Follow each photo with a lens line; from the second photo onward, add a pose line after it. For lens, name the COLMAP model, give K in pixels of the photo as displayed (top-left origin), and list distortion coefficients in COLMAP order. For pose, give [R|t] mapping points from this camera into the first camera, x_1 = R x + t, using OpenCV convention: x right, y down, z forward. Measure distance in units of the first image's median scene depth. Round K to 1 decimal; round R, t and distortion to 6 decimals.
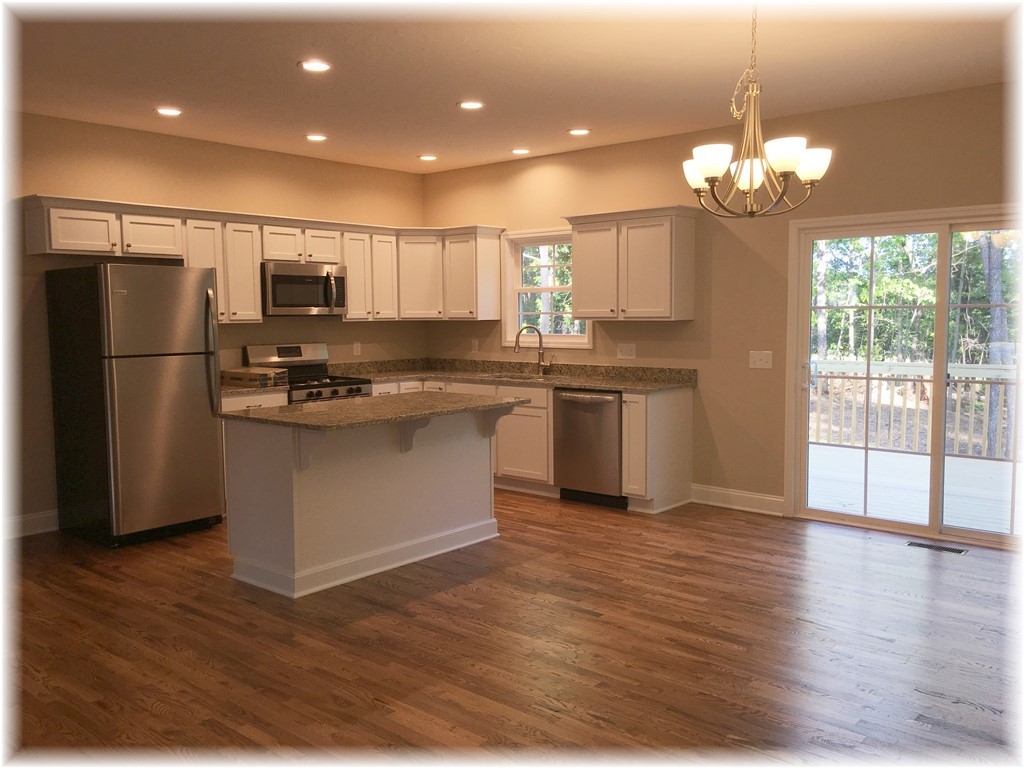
lens RADIAL K [[869.6, 0, 512.0], [0, 869.6, 384.0], [0, 0, 1]] dist [0.066589, -0.143649]
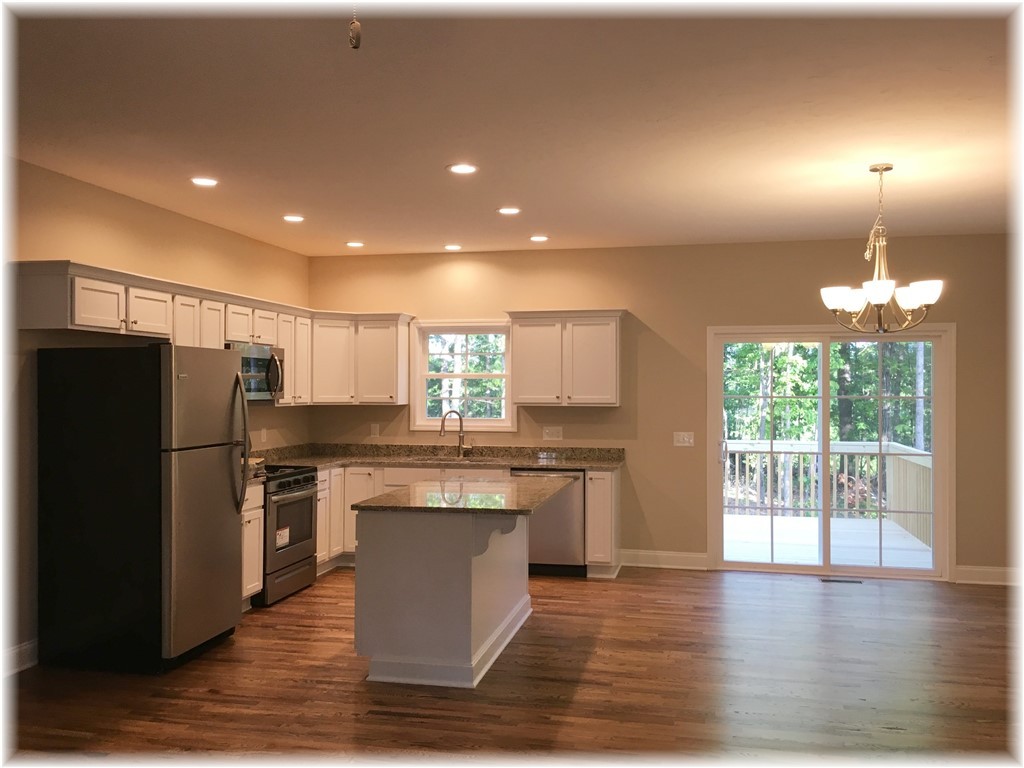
lens RADIAL K [[869.6, 0, 512.0], [0, 869.6, 384.0], [0, 0, 1]] dist [0.066589, -0.143649]
pose [[0.880897, 0.011822, 0.473160, -0.475481], [0.031031, 0.996094, -0.082661, -0.011238], [-0.472290, 0.087499, 0.877090, 0.052271]]
